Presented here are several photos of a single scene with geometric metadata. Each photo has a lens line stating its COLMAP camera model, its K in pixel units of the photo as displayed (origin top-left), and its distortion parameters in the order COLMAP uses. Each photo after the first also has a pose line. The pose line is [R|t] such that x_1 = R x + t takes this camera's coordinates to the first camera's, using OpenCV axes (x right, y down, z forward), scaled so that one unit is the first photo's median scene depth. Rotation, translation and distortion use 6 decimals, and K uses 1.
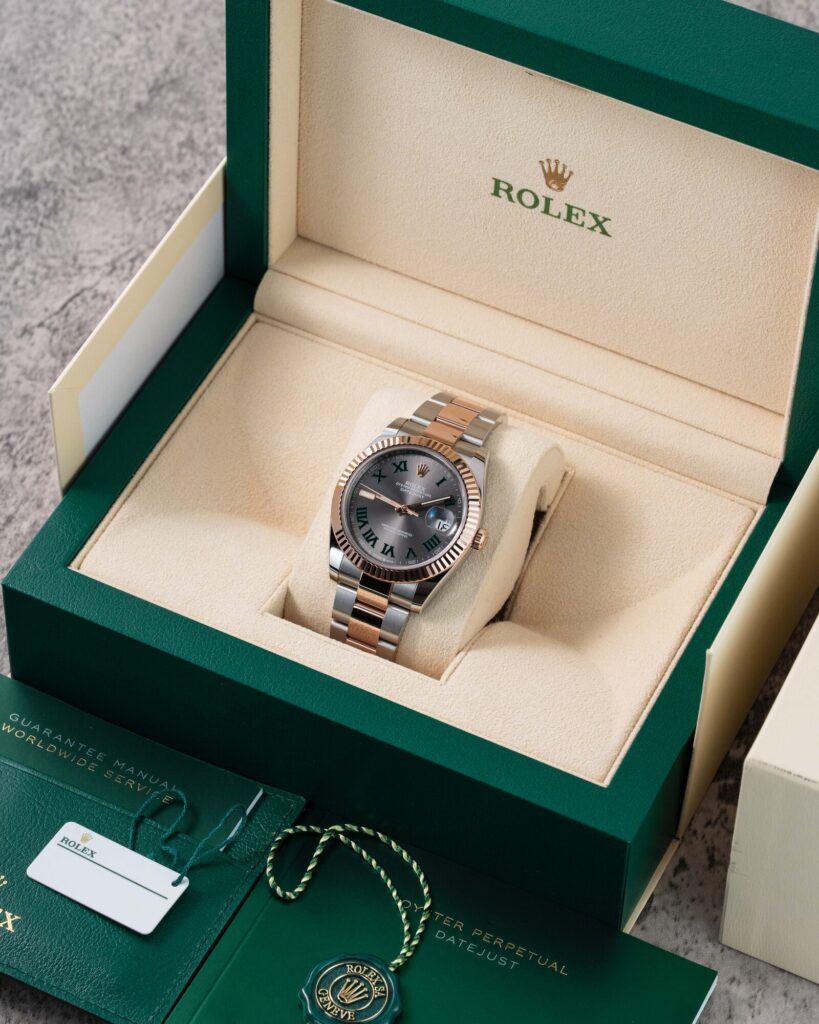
lens RADIAL K [[4637.5, 0, 409.5], [0, 4637.5, 512.0], [0, 0, 1]] dist [-0.000168, 3.324424]
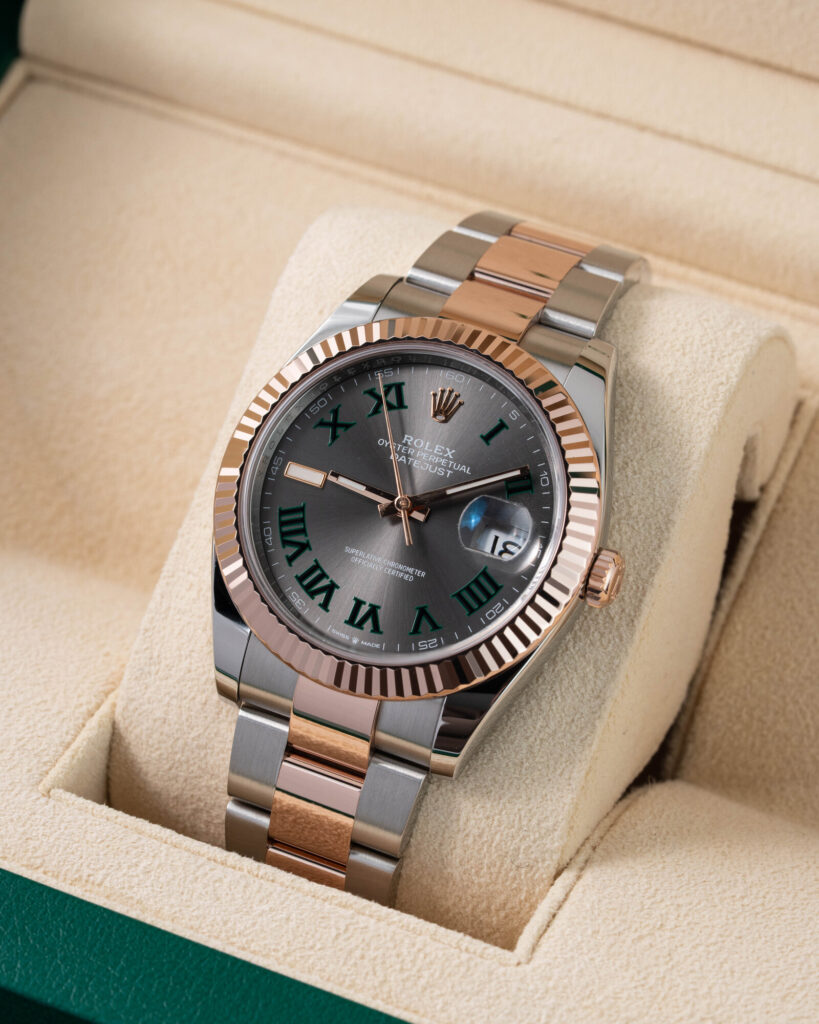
lens RADIAL K [[4771.1, 0, 409.5], [0, 4771.1, 512.0], [0, 0, 1]] dist [0.107247, -1.178420]
pose [[0.999085, -0.042771, 0.000461, -0.000708], [0.042773, 0.999032, -0.010266, 0.003857], [-0.000022, 0.010276, 0.999947, 0.600998]]
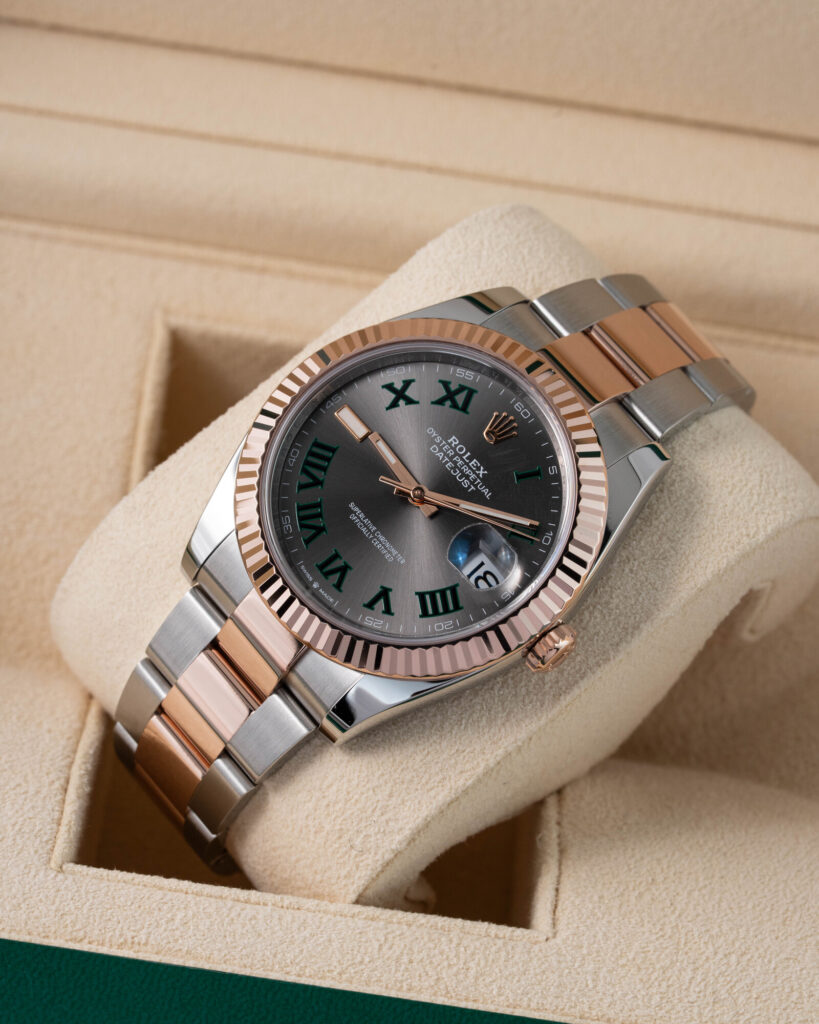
lens RADIAL K [[4771.1, 0, 409.5], [0, 4771.1, 512.0], [0, 0, 1]] dist [0.107247, -1.178420]
pose [[0.926993, -0.206481, 0.313128, -0.127992], [0.205829, 0.977943, 0.035525, -0.017199], [-0.313557, 0.031519, 0.949046, 0.593446]]
